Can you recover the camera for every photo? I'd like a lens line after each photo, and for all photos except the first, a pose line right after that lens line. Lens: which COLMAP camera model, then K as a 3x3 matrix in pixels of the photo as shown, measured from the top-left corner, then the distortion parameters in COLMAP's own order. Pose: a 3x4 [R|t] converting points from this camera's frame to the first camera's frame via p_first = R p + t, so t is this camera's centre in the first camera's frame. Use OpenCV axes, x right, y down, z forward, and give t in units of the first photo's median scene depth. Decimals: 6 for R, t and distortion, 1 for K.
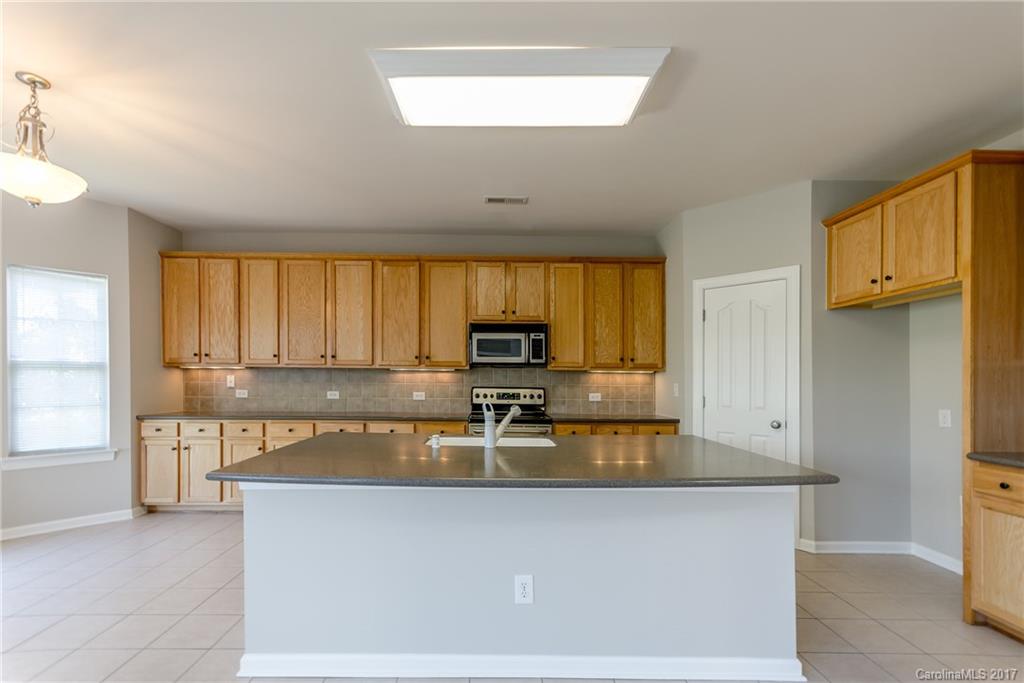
lens RADIAL K [[456.6, 0, 490.5], [0, 456.6, 383.0], [0, 0, 1]] dist [0.003228, 0.000700]
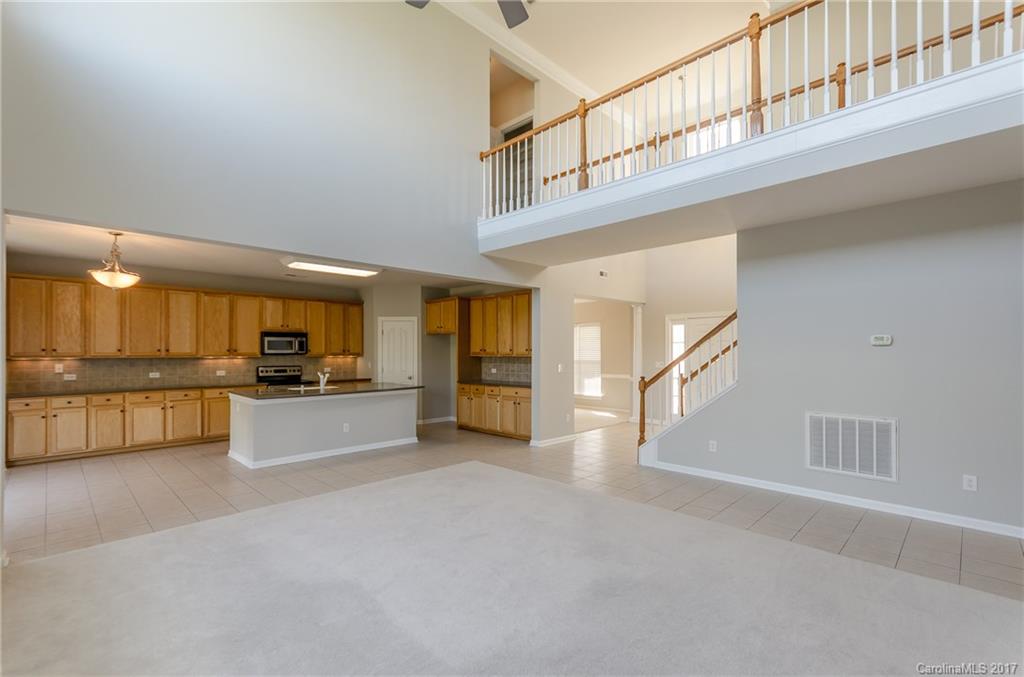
lens RADIAL K [[465.8, 0, 512.0], [0, 465.8, 338.5], [0, 0, 1]] dist [0.044704, -0.000350]
pose [[0.704297, 0.012621, 0.709794, -0.670078], [0.012471, 0.999468, -0.030146, -0.034011], [-0.709796, 0.030084, 0.703764, -1.009503]]
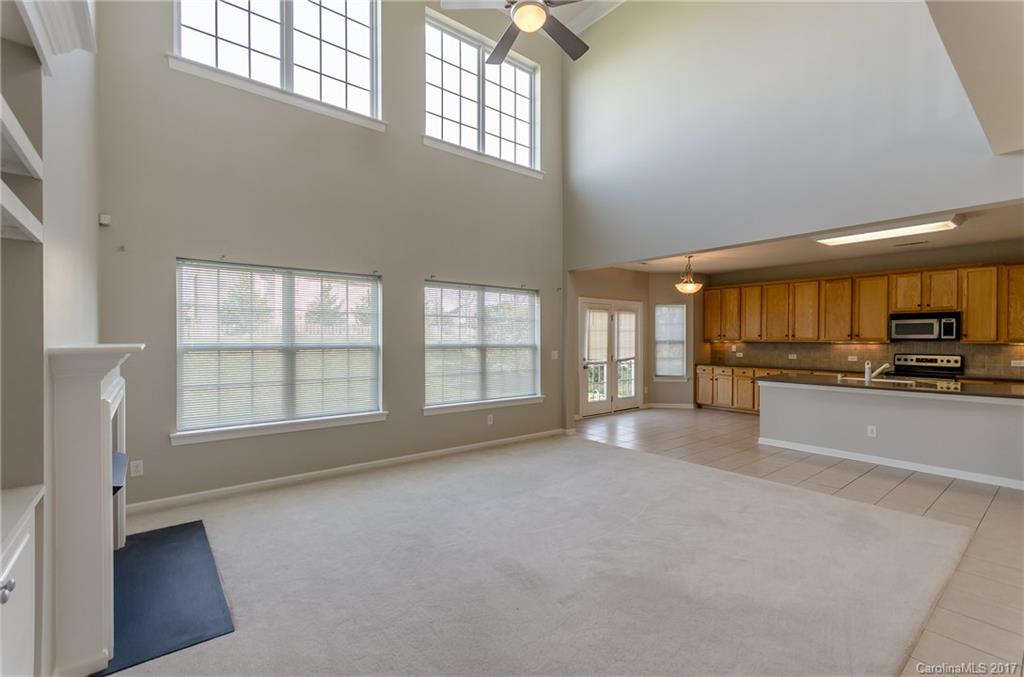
lens RADIAL K [[461.7, 0, 493.3], [0, 461.7, 346.9], [0, 0, 1]] dist [0.001431, -0.000659]
pose [[0.613876, 0.008673, -0.789355, 0.375668], [-0.002650, 0.999957, 0.008926, -0.026092], [0.789398, -0.003387, 0.613872, -1.073091]]
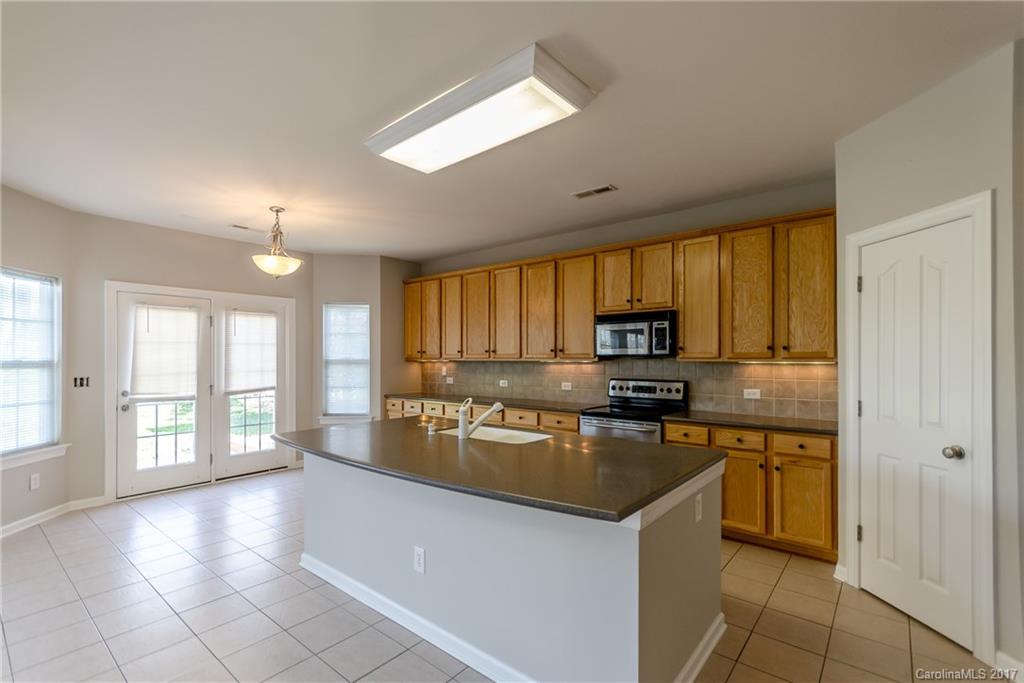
lens RADIAL K [[462.8, 0, 512.3], [0, 462.8, 362.6], [0, 0, 1]] dist [0.003105, 0.000597]
pose [[0.766947, -0.003349, -0.641701, 0.461009], [0.001882, 0.999994, -0.002970, -0.024725], [0.641707, 0.001070, 0.766949, 0.103764]]
